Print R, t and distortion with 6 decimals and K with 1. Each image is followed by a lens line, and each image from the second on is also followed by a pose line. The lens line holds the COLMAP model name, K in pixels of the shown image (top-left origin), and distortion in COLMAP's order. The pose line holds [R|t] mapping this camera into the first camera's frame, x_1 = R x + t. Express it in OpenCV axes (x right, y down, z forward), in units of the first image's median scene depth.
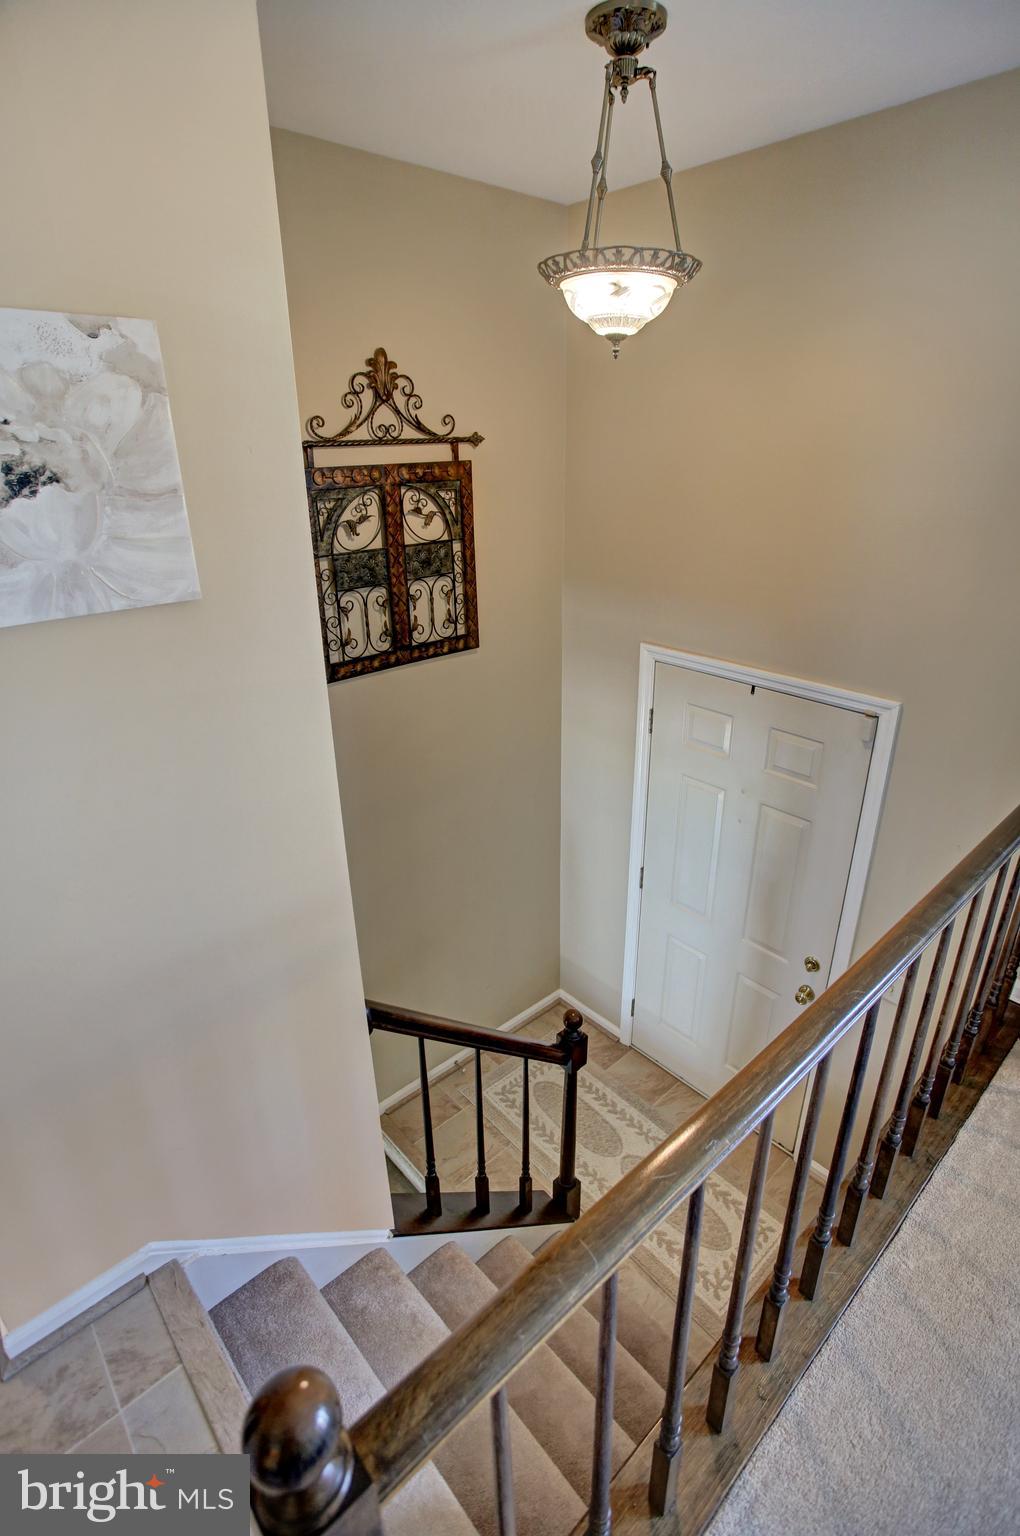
lens RADIAL K [[747.5, 0, 511.6], [0, 747.5, 740.7], [0, 0, 1]] dist [-0.062807, 0.027866]
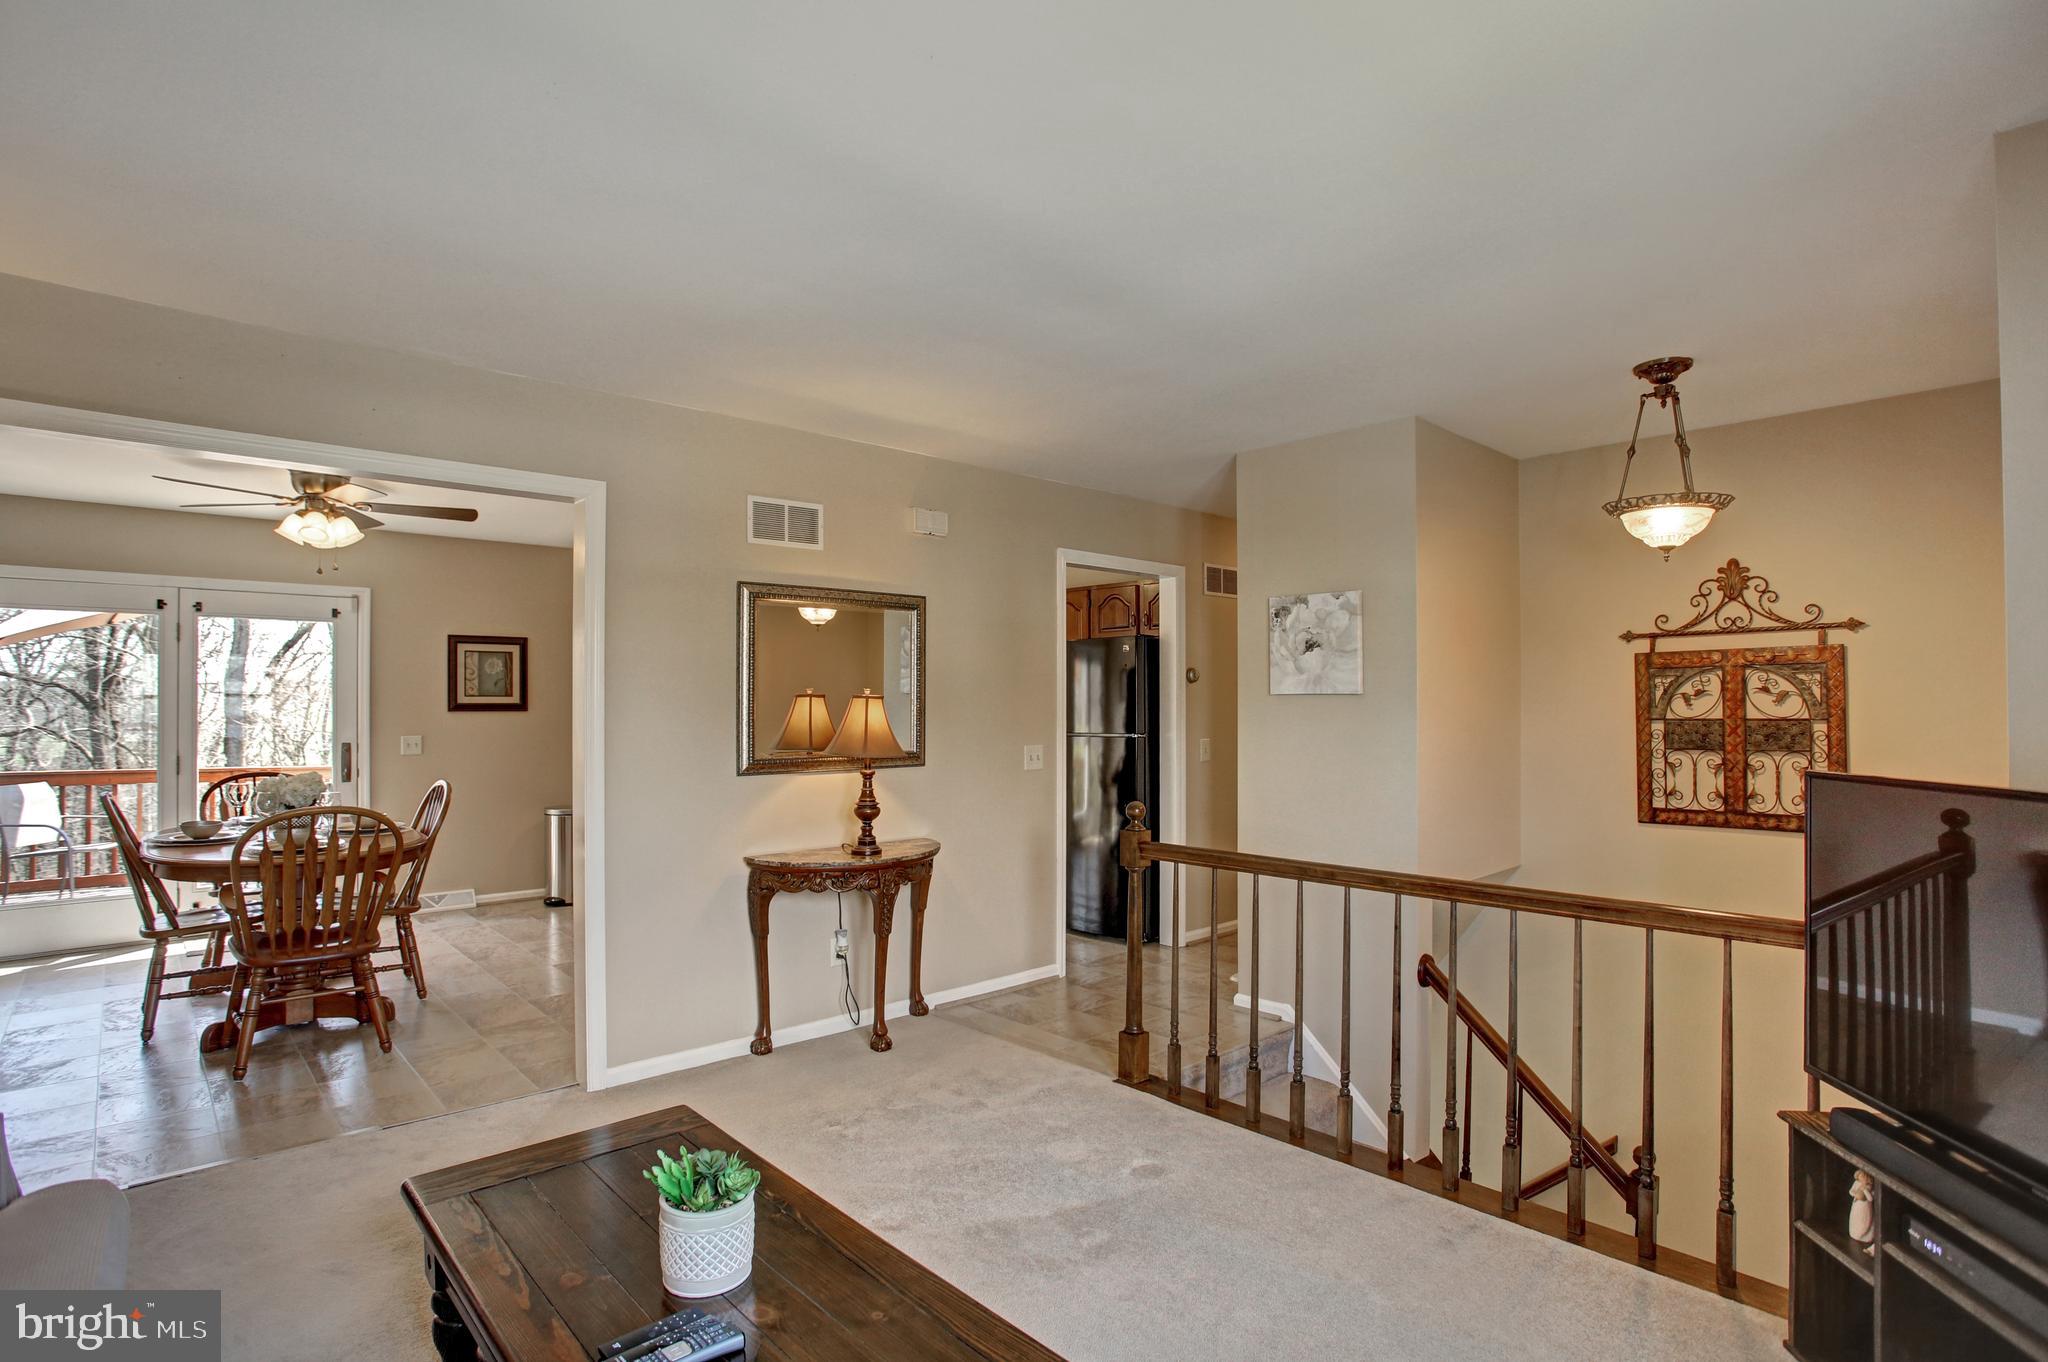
lens RADIAL K [[1008.7, 0, 1019.8], [0, 1008.7, 693.2], [0, 0, 1]] dist [-0.027423, 0.000359]
pose [[0.019288, 0.003852, -0.999807, 1.333482], [-0.369968, 0.929038, -0.003558, 0.107695], [0.928844, 0.369965, 0.019345, -0.044495]]
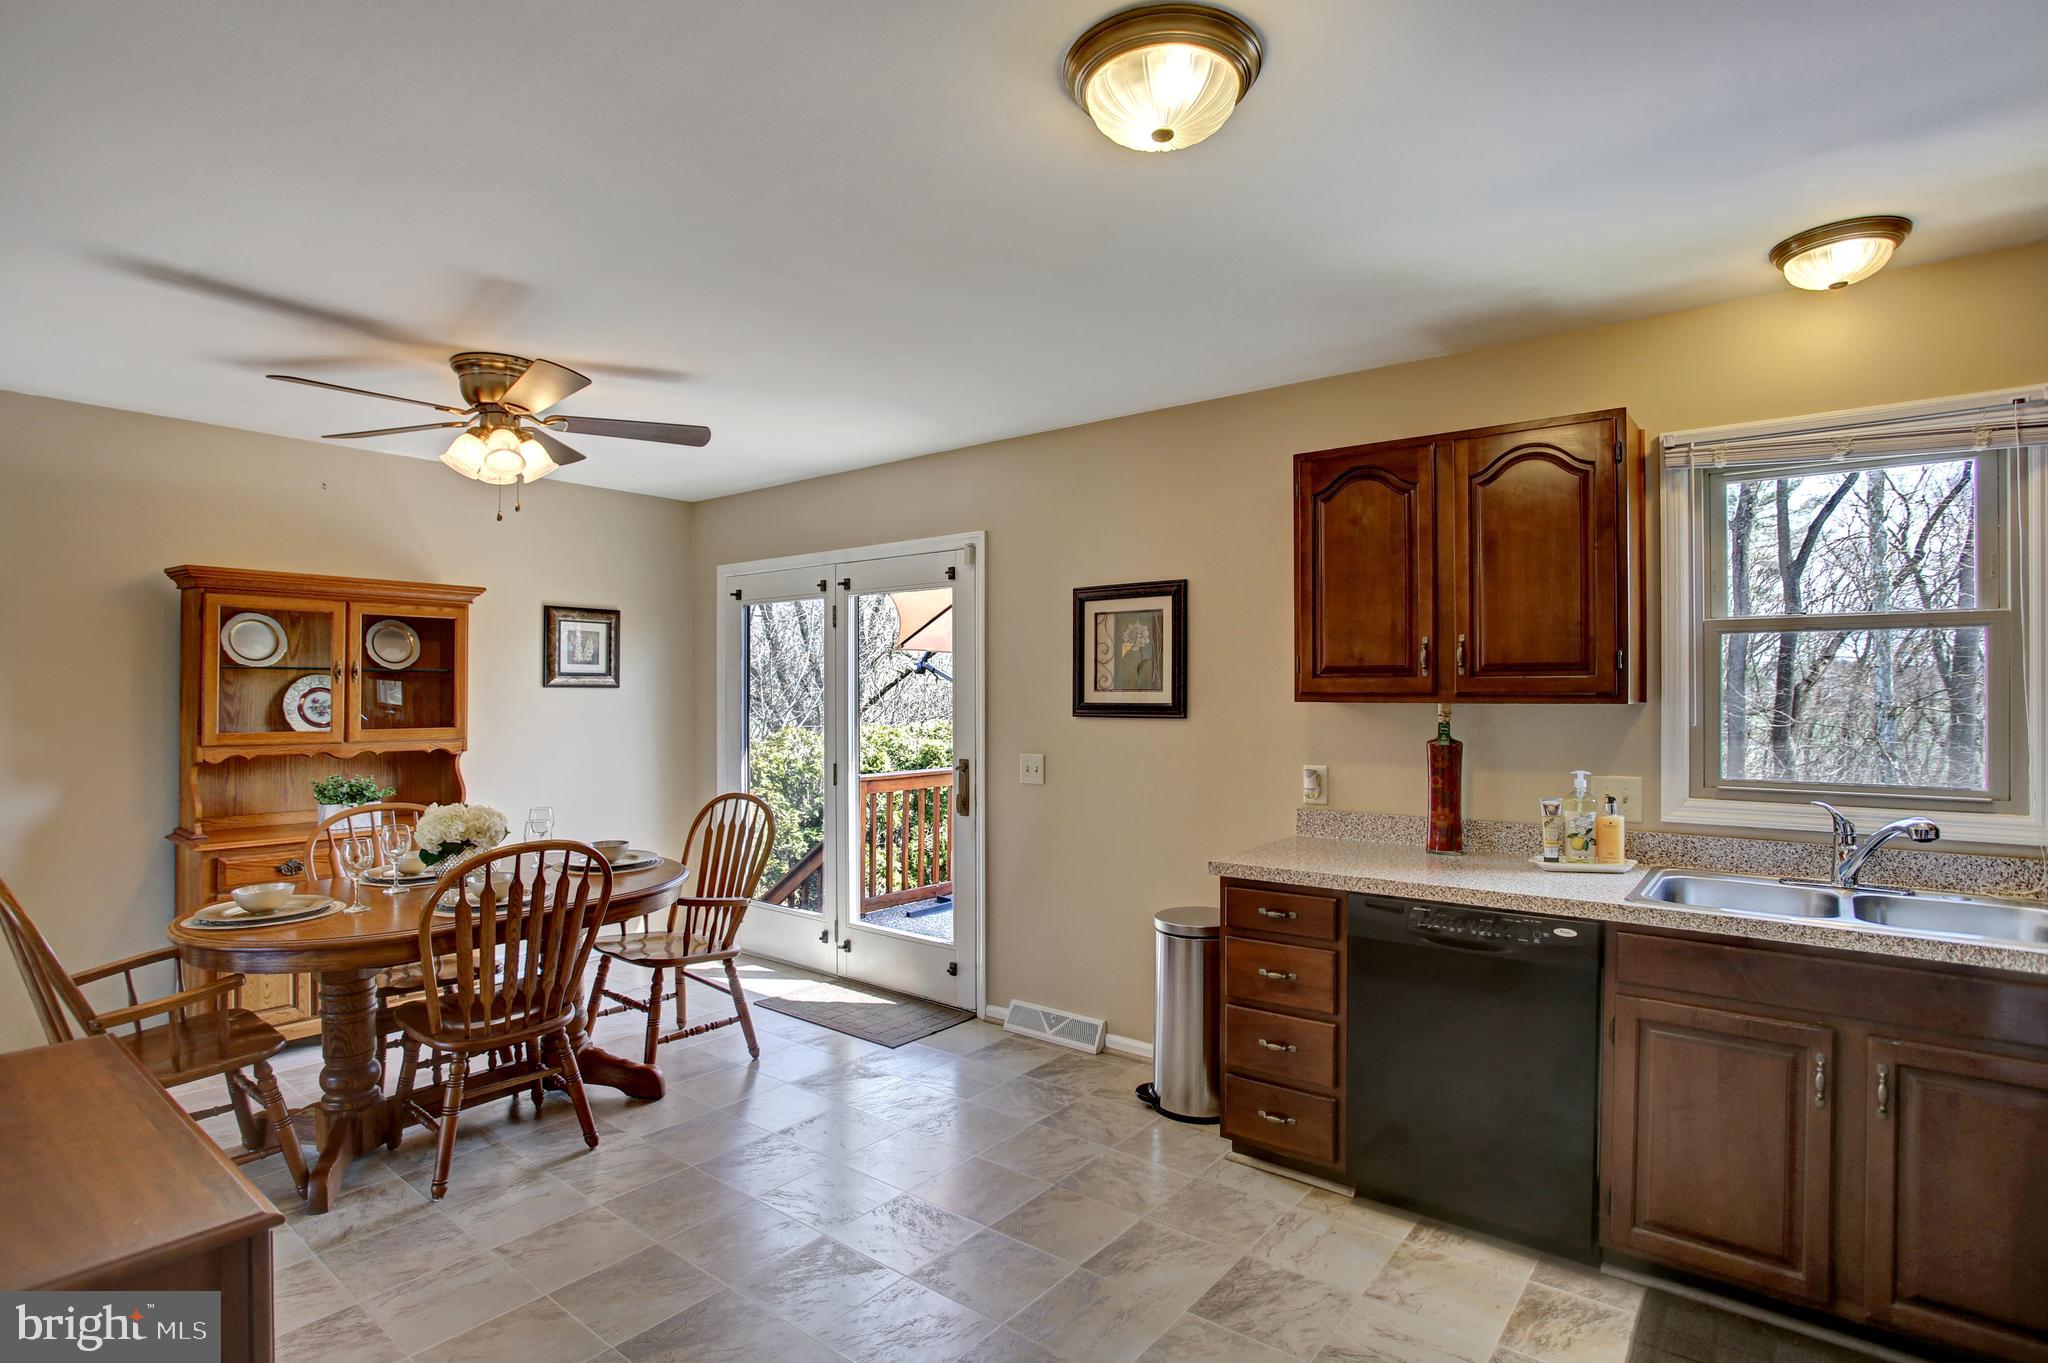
lens RADIAL K [[1030.2, 0, 1014.5], [0, 1030.2, 693.2], [0, 0, 1]] dist [-0.068823, 0.030419]
pose [[-0.984622, 0.015214, -0.174034, -0.885546], [-0.050703, 0.928432, 0.368025, 0.070025], [0.167178, 0.371190, -0.913384, 0.086726]]
